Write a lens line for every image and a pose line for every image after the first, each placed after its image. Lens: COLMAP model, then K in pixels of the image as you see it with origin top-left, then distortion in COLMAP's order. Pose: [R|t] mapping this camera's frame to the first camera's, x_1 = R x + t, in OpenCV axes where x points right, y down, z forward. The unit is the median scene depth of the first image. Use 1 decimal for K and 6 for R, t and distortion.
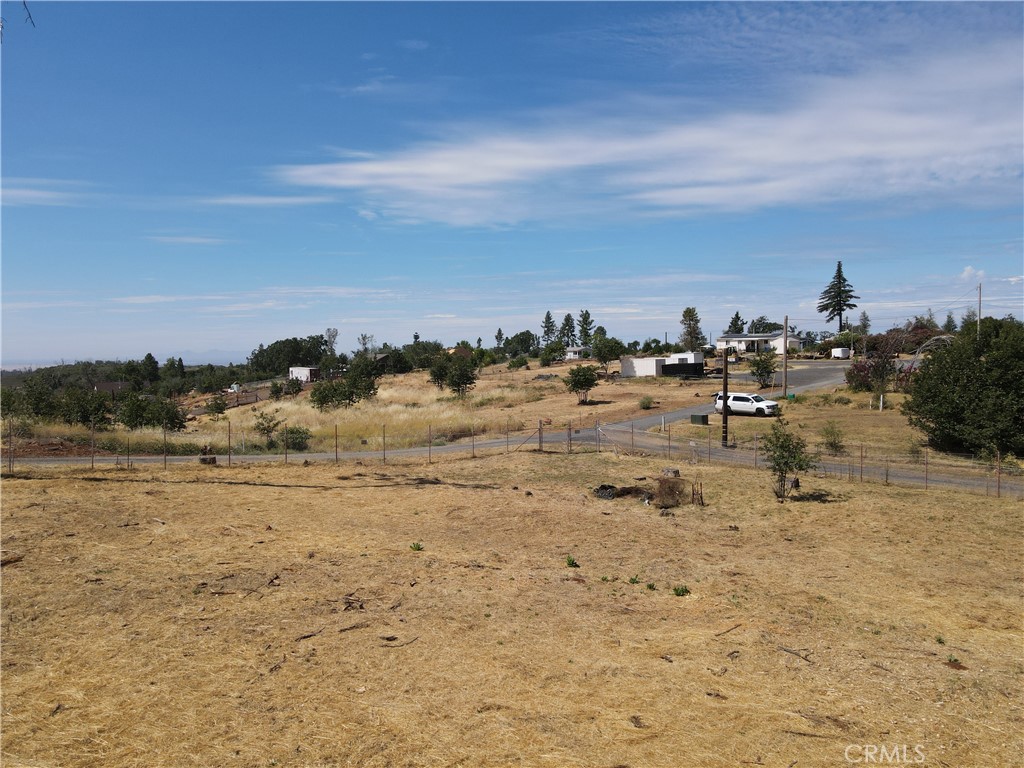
lens RADIAL K [[719.9, 0, 477.1], [0, 719.9, 415.0], [0, 0, 1]] dist [0.000714, -0.002561]
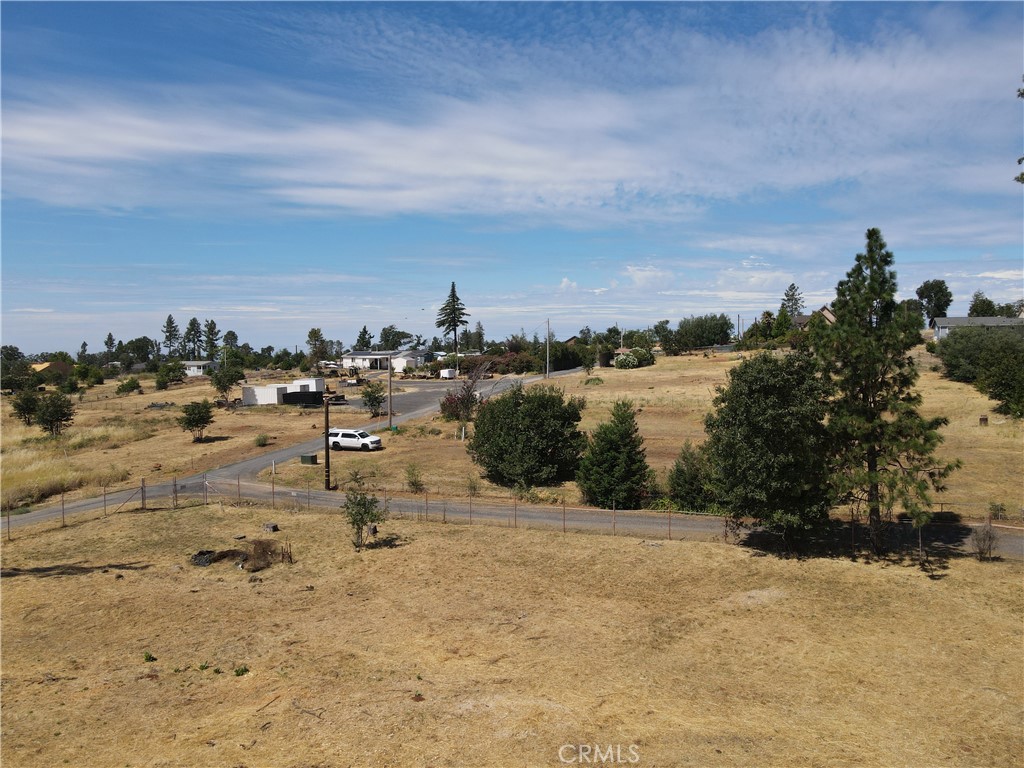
lens RADIAL K [[735.9, 0, 510.4], [0, 735.9, 377.0], [0, 0, 1]] dist [0.003105, 0.009503]
pose [[0.866533, 0.007855, 0.499057, 0.010756], [0.012337, 0.999234, -0.037149, -0.055512], [-0.498967, 0.038347, 0.865772, -0.096432]]
